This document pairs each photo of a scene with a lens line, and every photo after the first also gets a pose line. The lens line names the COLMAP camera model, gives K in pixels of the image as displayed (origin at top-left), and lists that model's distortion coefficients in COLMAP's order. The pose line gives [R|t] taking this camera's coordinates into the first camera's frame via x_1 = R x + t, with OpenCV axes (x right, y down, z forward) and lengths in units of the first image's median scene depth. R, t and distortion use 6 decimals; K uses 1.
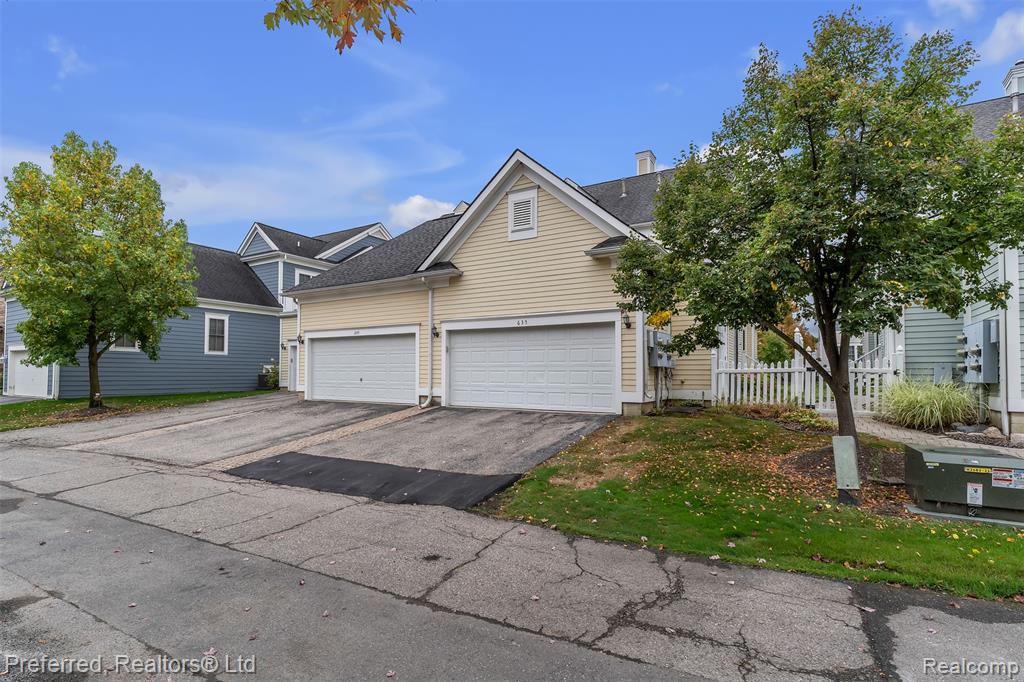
lens RADIAL K [[508.0, 0, 510.3], [0, 508.0, 363.1], [0, 0, 1]] dist [-0.022261, -0.000040]
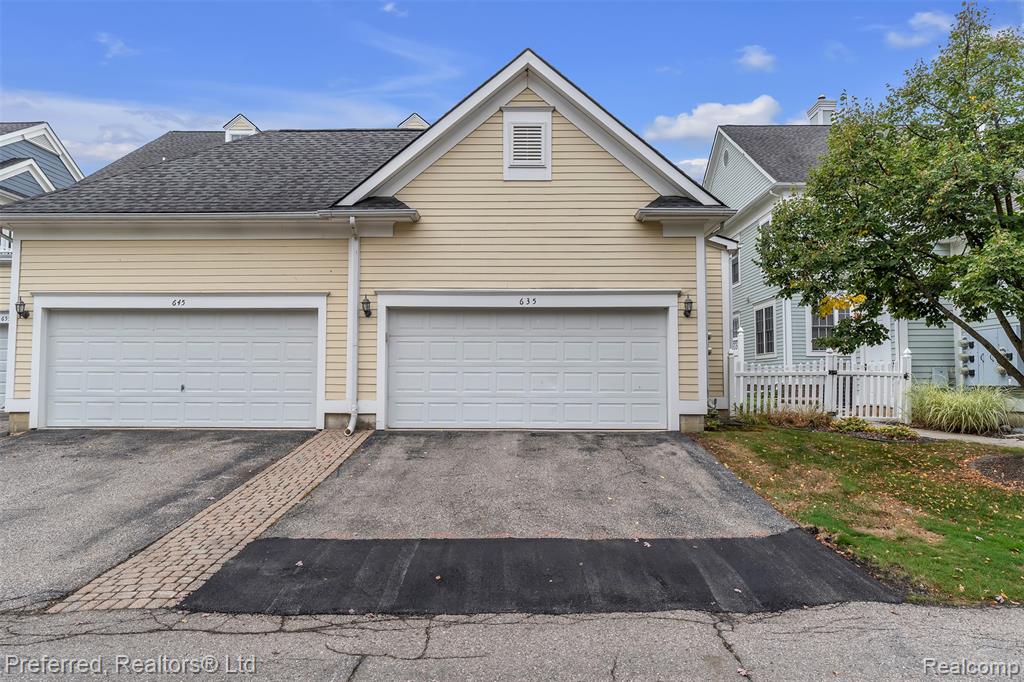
lens RADIAL K [[639.4, 0, 512.0], [0, 639.4, 341.0], [0, 0, 1]] dist [-0.002382, -0.001942]
pose [[0.861956, 0.028282, 0.506194, -0.392376], [-0.010678, 0.999234, -0.037647, 0.005058], [-0.506871, 0.027045, 0.861598, 0.252218]]
